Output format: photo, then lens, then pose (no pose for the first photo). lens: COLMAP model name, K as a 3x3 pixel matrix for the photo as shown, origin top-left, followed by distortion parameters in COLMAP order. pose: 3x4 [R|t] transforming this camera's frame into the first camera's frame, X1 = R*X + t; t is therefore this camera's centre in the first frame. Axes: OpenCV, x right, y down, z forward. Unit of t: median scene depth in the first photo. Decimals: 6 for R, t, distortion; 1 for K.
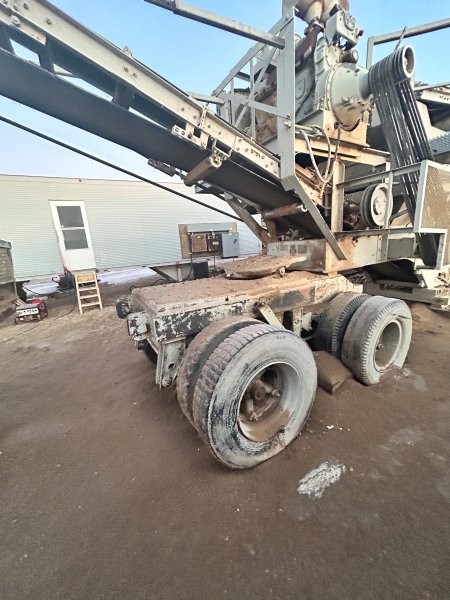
lens RADIAL K [[242.0, 0, 223.6], [0, 242.0, 299.6], [0, 0, 1]] dist [0.000440, 0.000087]
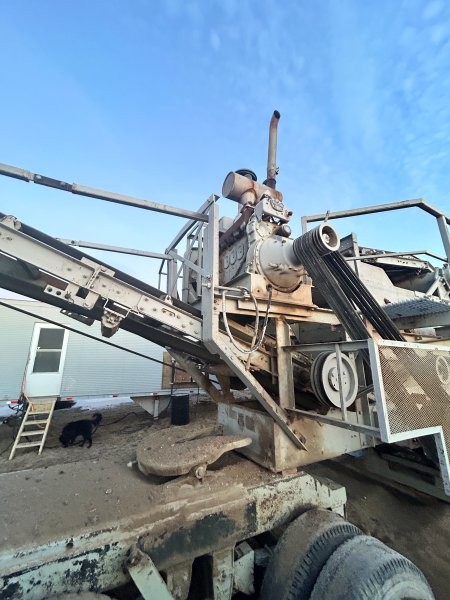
lens RADIAL K [[242.0, 0, 223.6], [0, 242.0, 299.6], [0, 0, 1]] dist [0.000440, 0.000087]
pose [[0.996849, 0.054083, -0.058030, 0.326524], [-0.074760, 0.885110, -0.459337, -0.240443], [0.026520, 0.462228, 0.886365, 0.210334]]
